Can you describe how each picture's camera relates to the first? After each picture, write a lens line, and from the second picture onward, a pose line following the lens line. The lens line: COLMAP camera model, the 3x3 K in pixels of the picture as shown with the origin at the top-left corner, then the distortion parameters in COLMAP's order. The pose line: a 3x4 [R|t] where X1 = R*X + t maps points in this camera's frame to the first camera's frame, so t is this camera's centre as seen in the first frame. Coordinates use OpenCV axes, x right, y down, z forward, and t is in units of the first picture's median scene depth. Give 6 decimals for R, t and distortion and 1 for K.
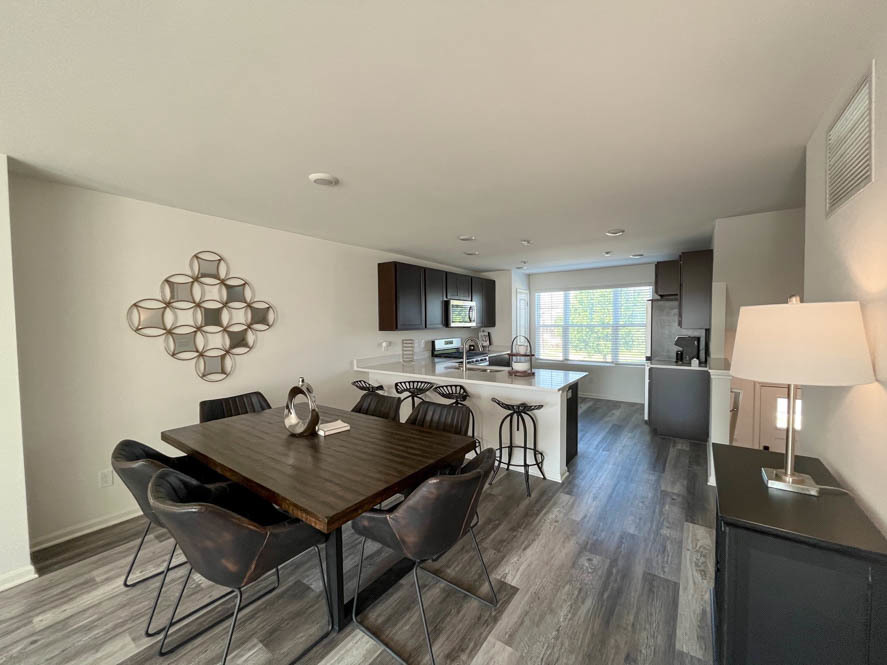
lens RADIAL K [[357.8, 0, 445.6], [0, 357.8, 335.5], [0, 0, 1]] dist [-0.000938, -0.000327]
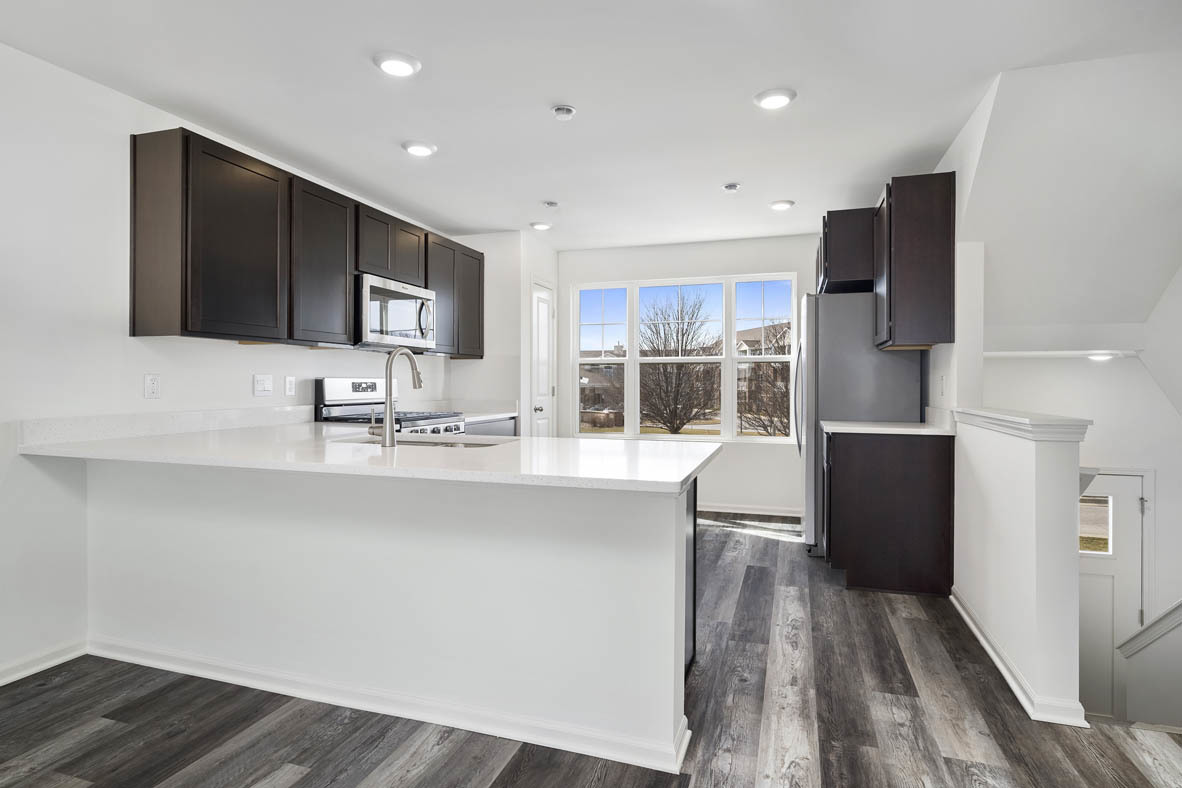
lens RADIAL K [[609.8, 0, 591.0], [0, 609.8, 394.0], [0, 0, 1]] dist [-0.001561, -0.000234]
pose [[0.952325, 0.008899, 0.304955, 0.066176], [-0.001502, 0.999699, -0.024480, 0.069962], [-0.305081, 0.022855, 0.952052, 0.445343]]
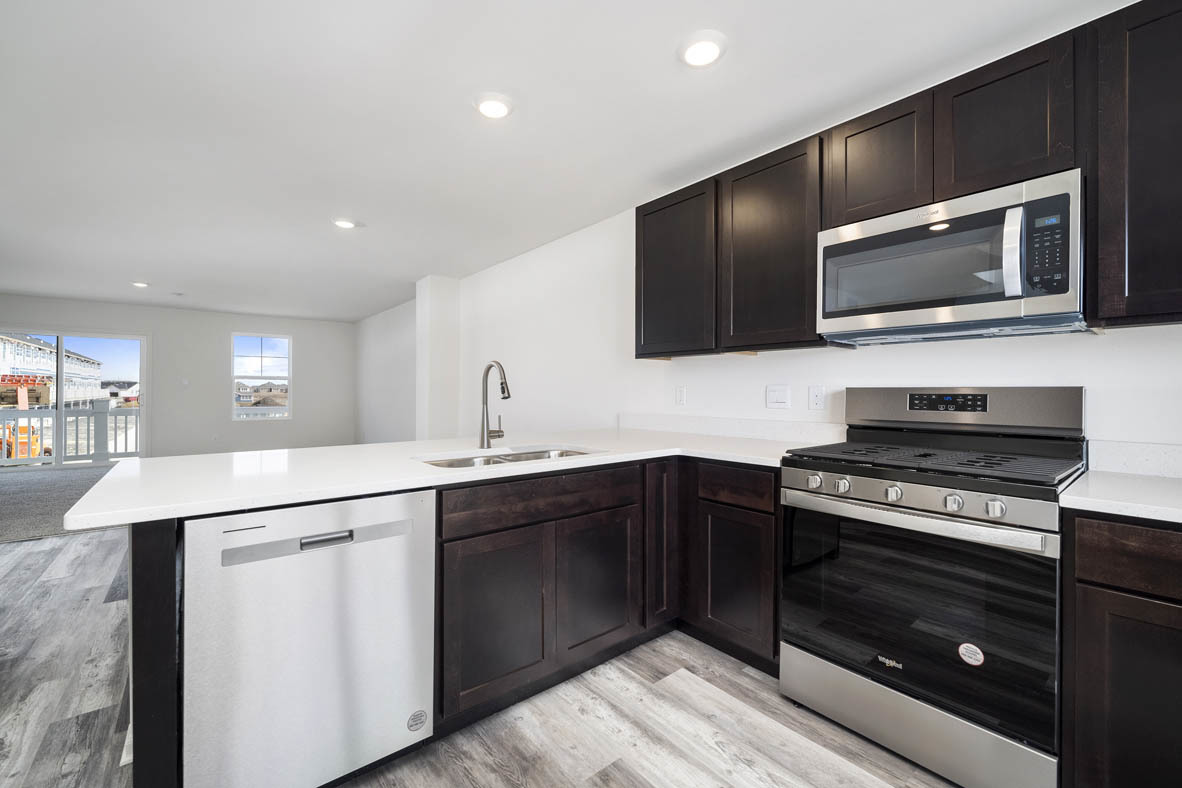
lens RADIAL K [[481.6, 0, 591.0], [0, 481.6, 394.0], [0, 0, 1]] dist [-0.001365, -0.000019]
pose [[-0.267474, 0.018512, -0.963387, 0.584144], [-0.035161, 0.998962, 0.028958, 0.020849], [0.962923, 0.041619, -0.266545, 1.375254]]
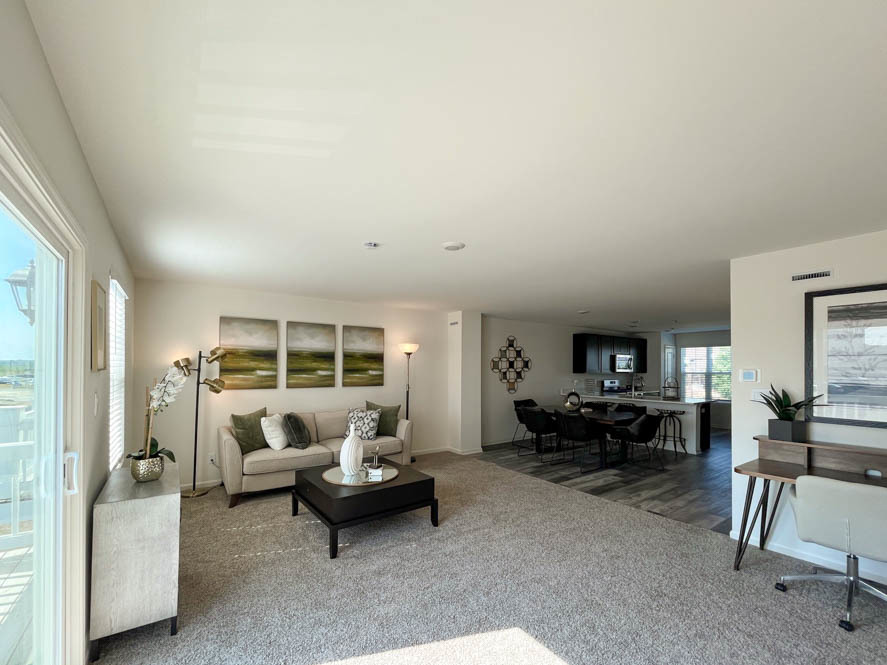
lens RADIAL K [[375.2, 0, 426.1], [0, 375.2, 362.3], [0, 0, 1]] dist [0.000541, -0.000109]
pose [[0.937848, 0.010669, -0.346882, -0.284849], [-0.028978, 0.998444, -0.047638, 0.051942], [0.345834, 0.054729, 0.936698, -1.173645]]
